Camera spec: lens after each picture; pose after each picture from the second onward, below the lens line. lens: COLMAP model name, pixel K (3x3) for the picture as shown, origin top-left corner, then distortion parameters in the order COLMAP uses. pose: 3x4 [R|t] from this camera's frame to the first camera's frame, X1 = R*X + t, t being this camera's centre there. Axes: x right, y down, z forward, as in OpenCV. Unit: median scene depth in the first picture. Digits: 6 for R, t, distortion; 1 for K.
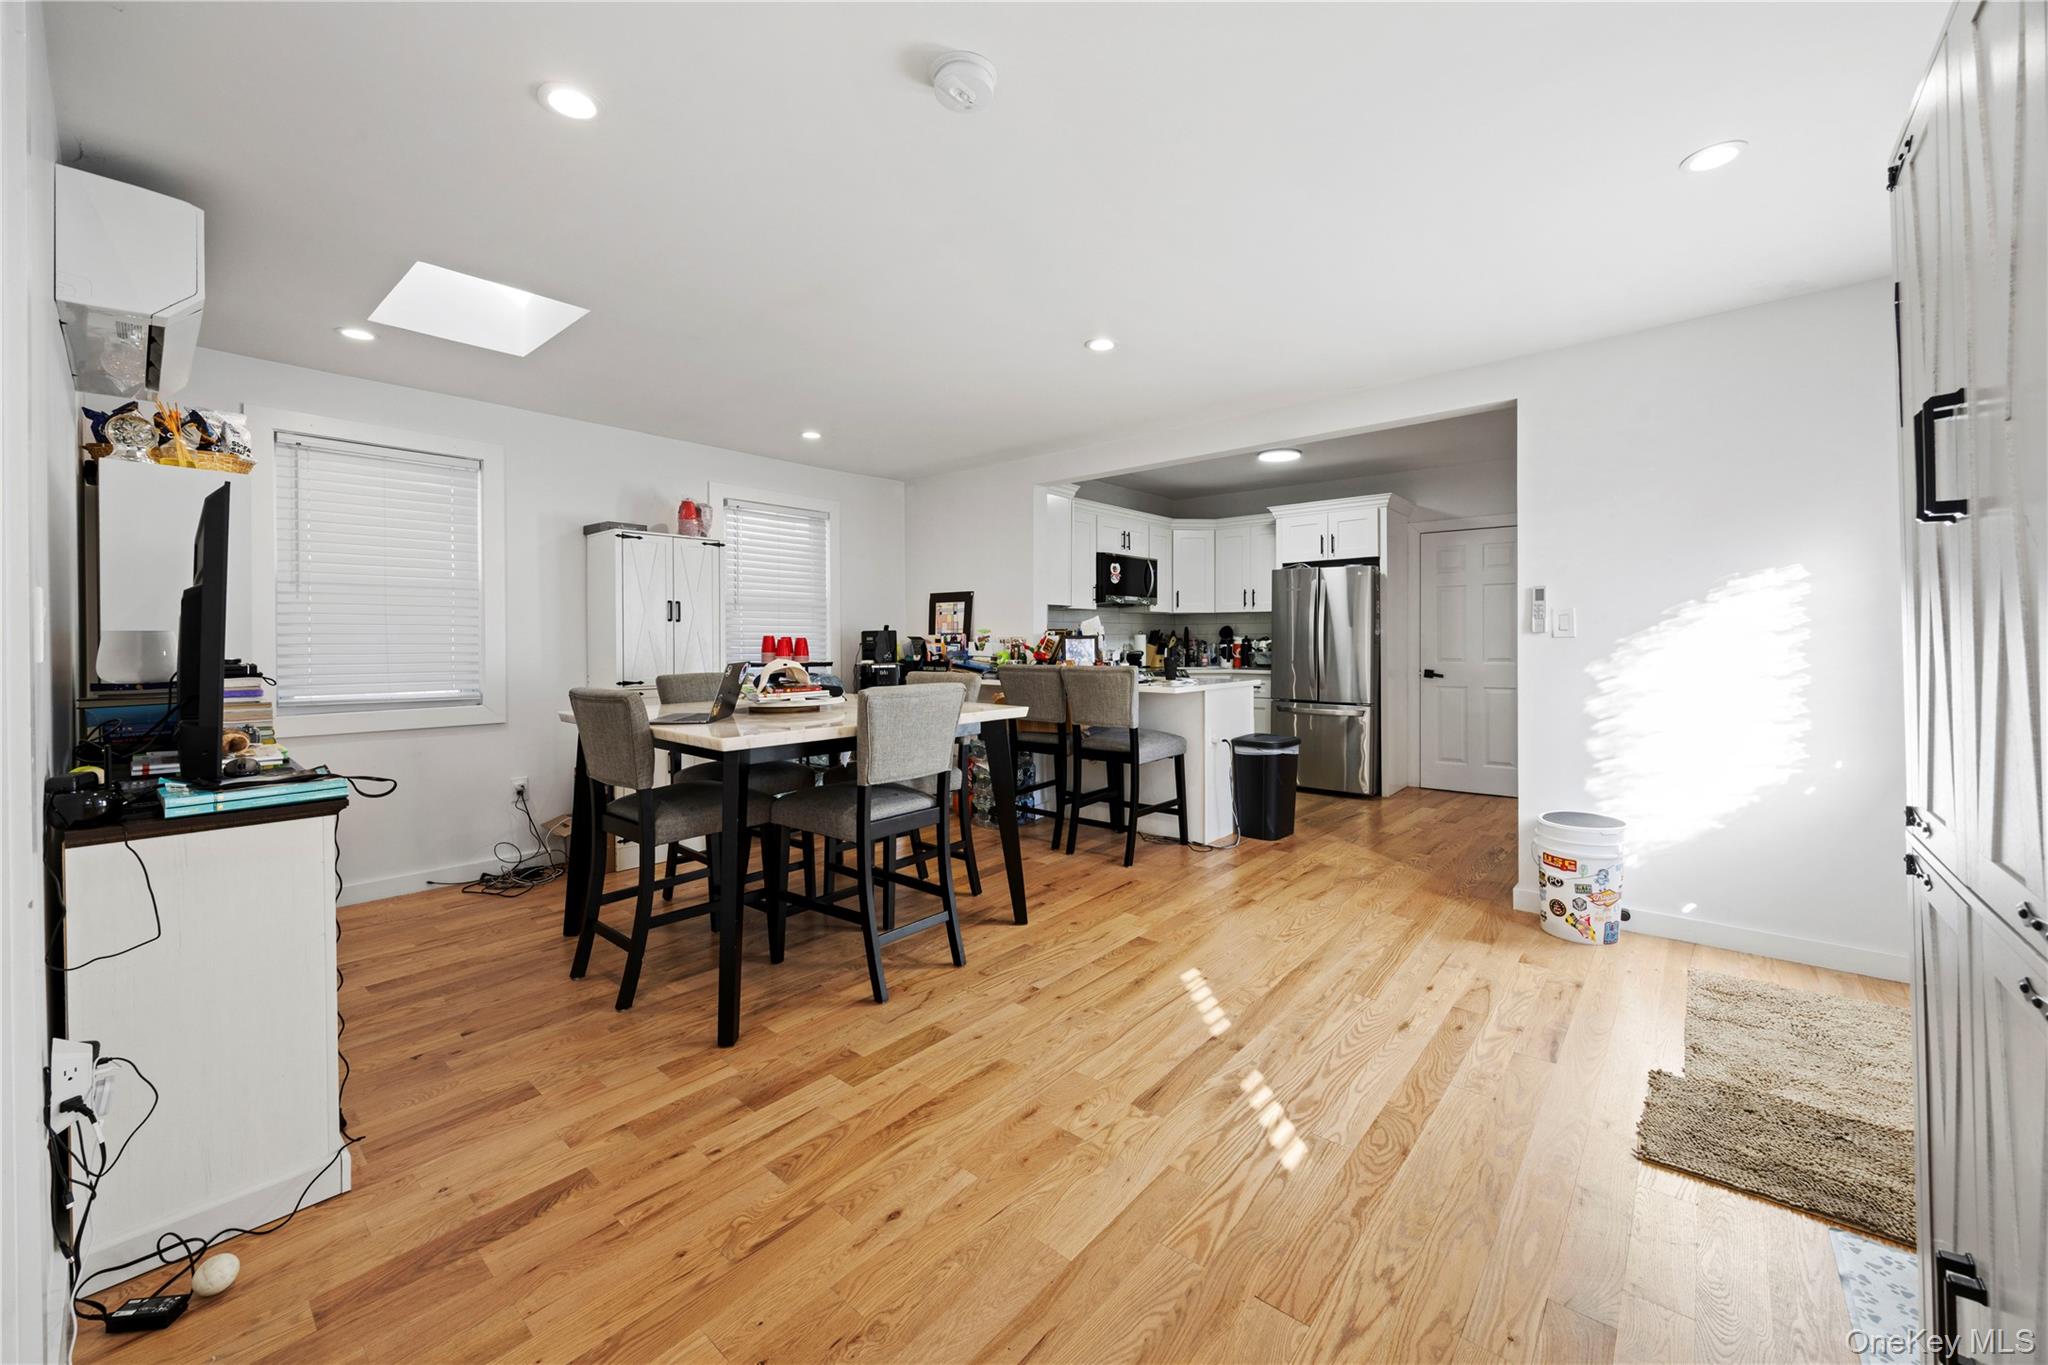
lens RADIAL K [[785.6, 0, 1029.9], [0, 785.6, 666.9], [0, 0, 1]] dist [-0.003892, 0.000317]
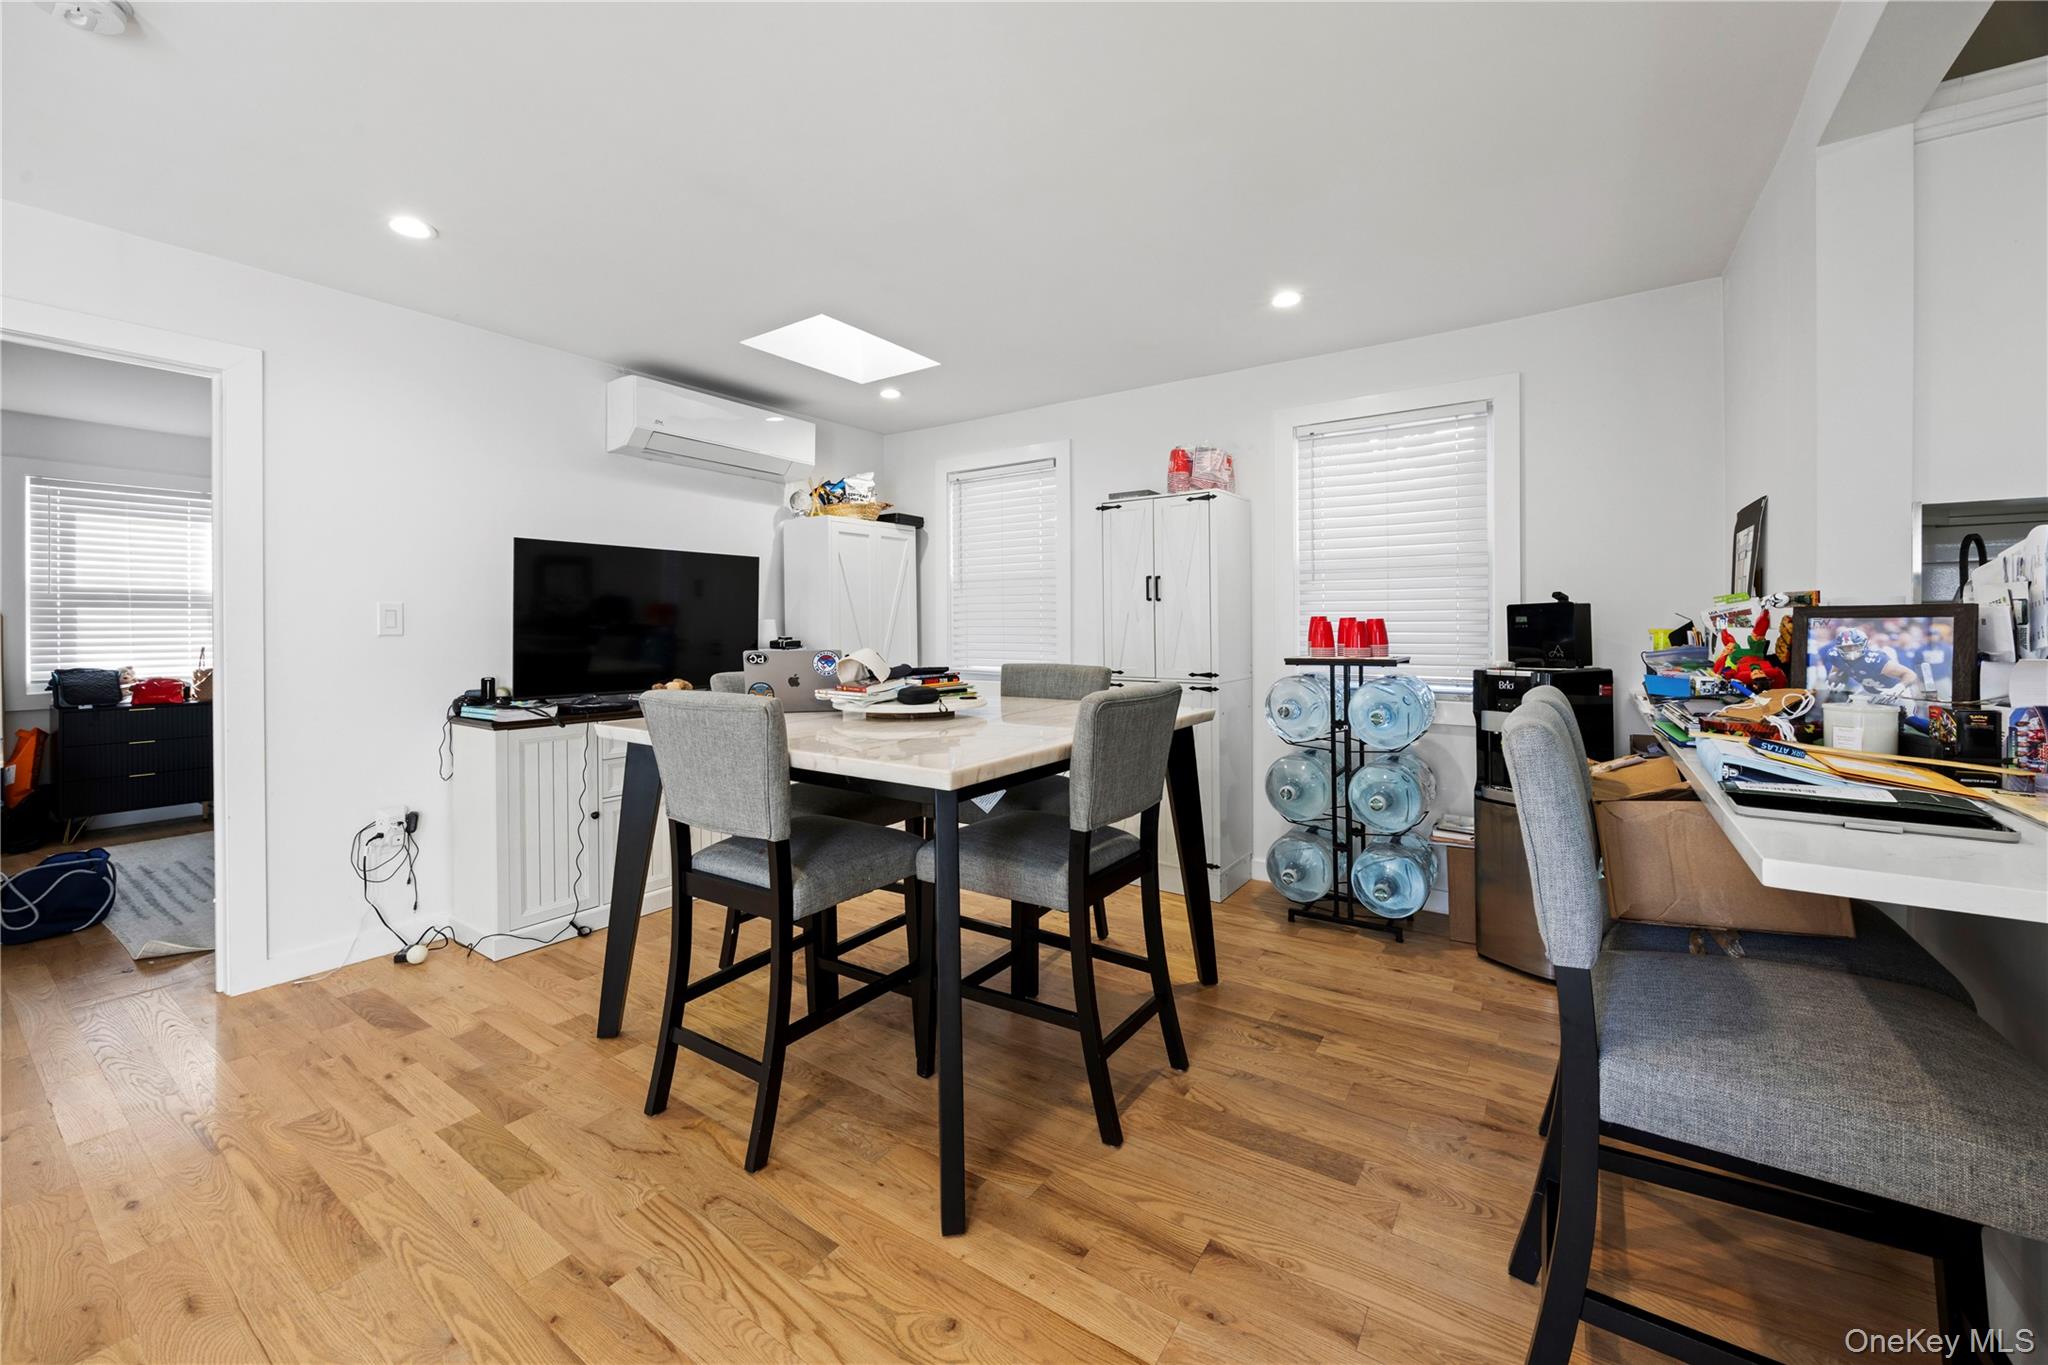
lens RADIAL K [[785.6, 0, 1020.6], [0, 785.6, 640.3], [0, 0, 1]] dist [-0.003892, 0.000317]
pose [[0.109340, 0.020632, -0.993790, 0.399662], [-0.029965, 0.999399, 0.017451, -0.029886], [0.993553, 0.027871, 0.109893, 0.866181]]
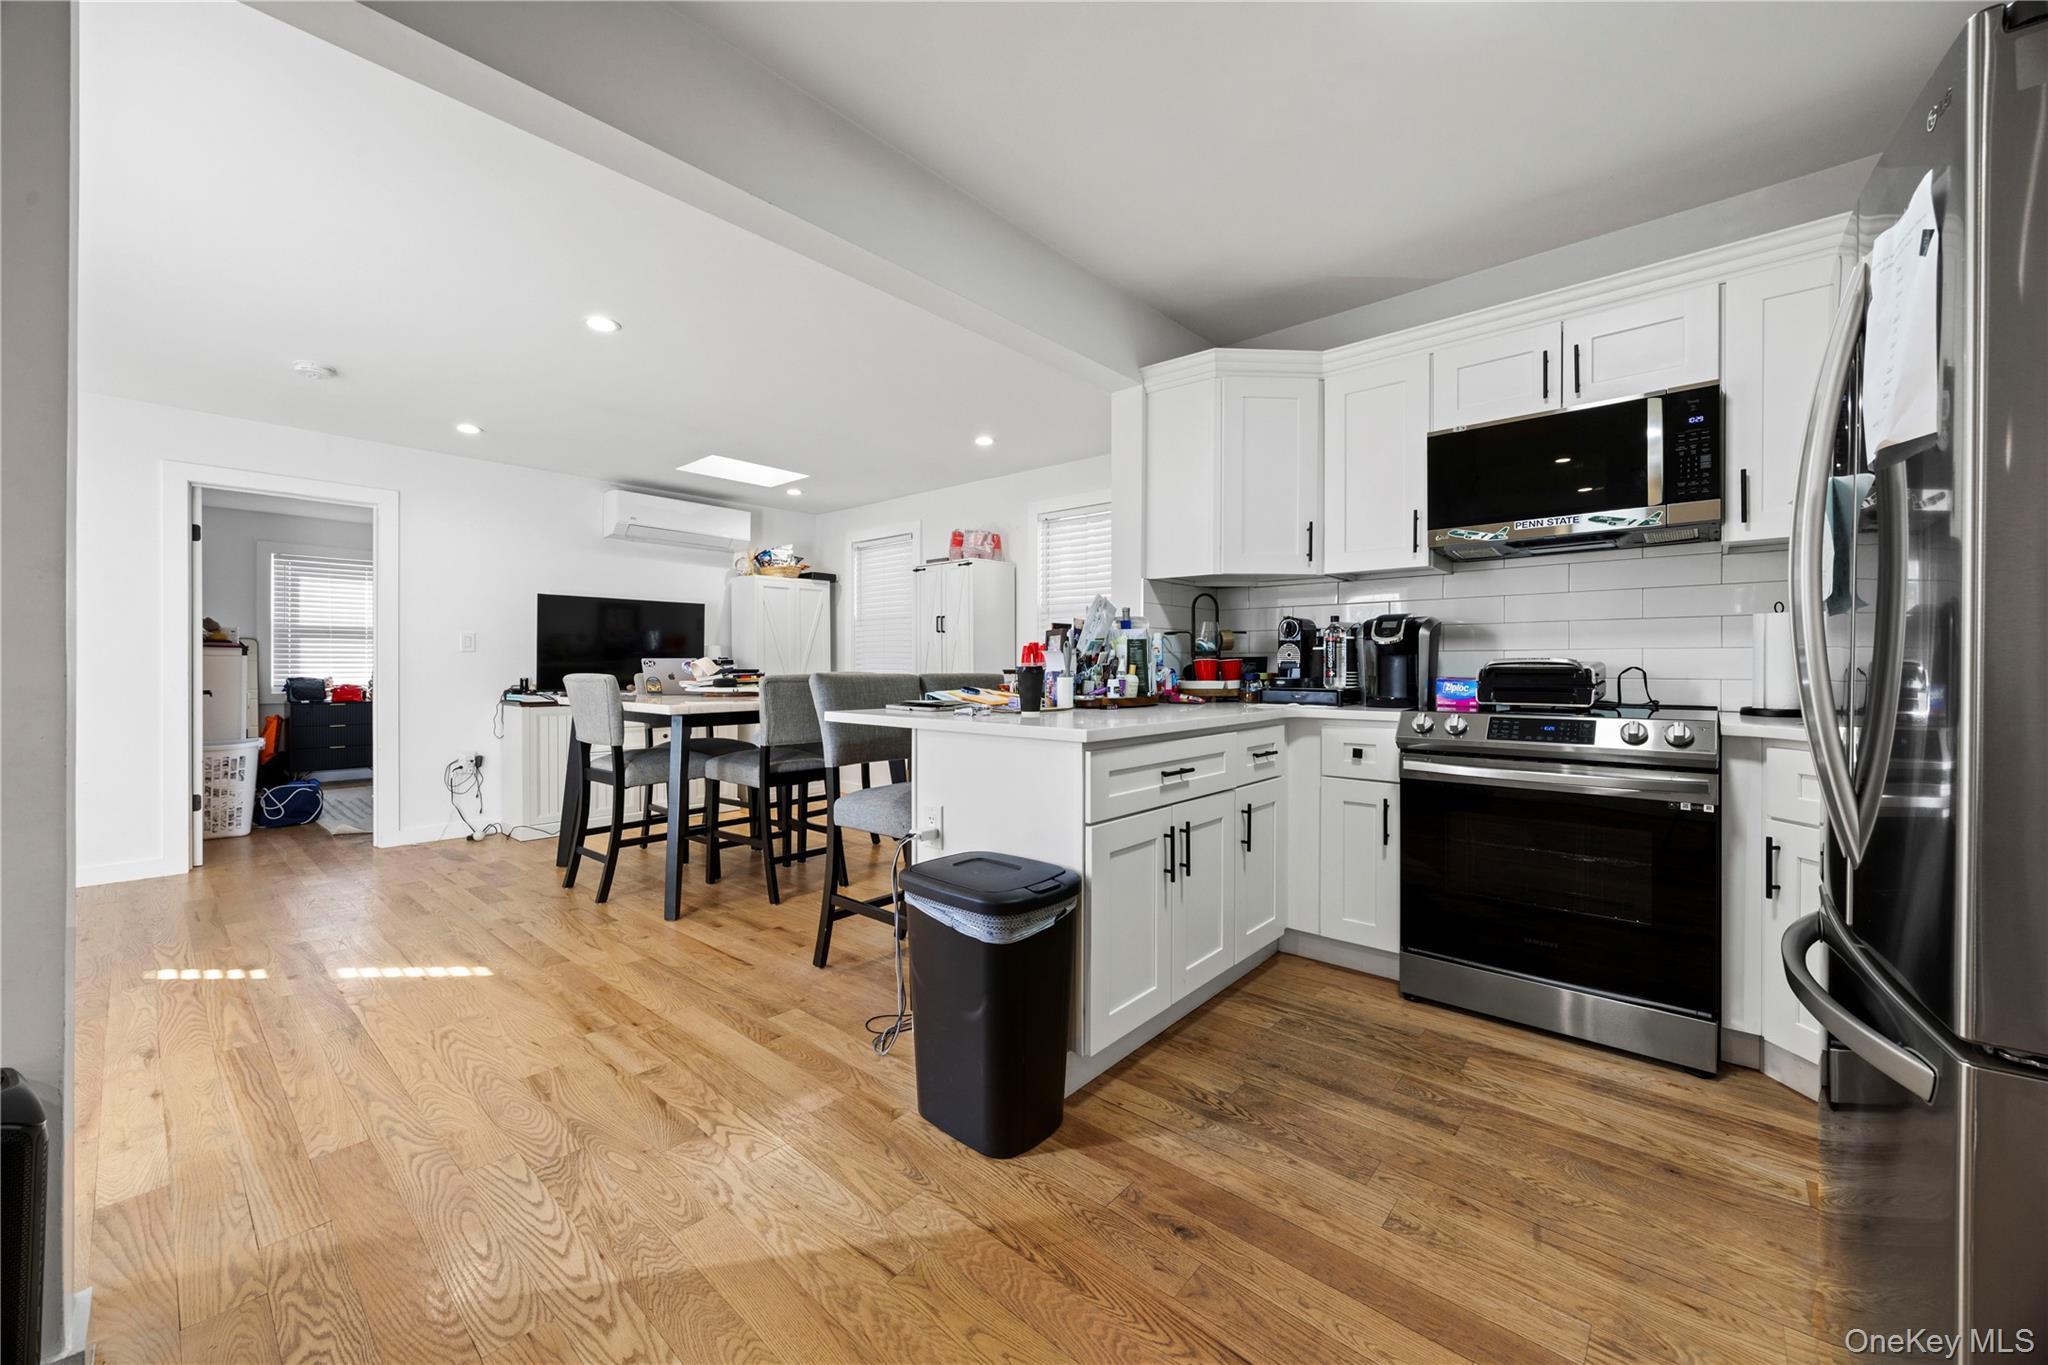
lens RADIAL K [[785.6, 0, 1027.3], [0, 785.6, 674.6], [0, 0, 1]] dist [-0.003892, 0.000317]
pose [[-0.010391, 0.016719, -0.999806, 0.877659], [-0.034739, 0.999251, 0.017071, -0.019611], [0.999342, 0.034910, -0.009802, 1.290736]]
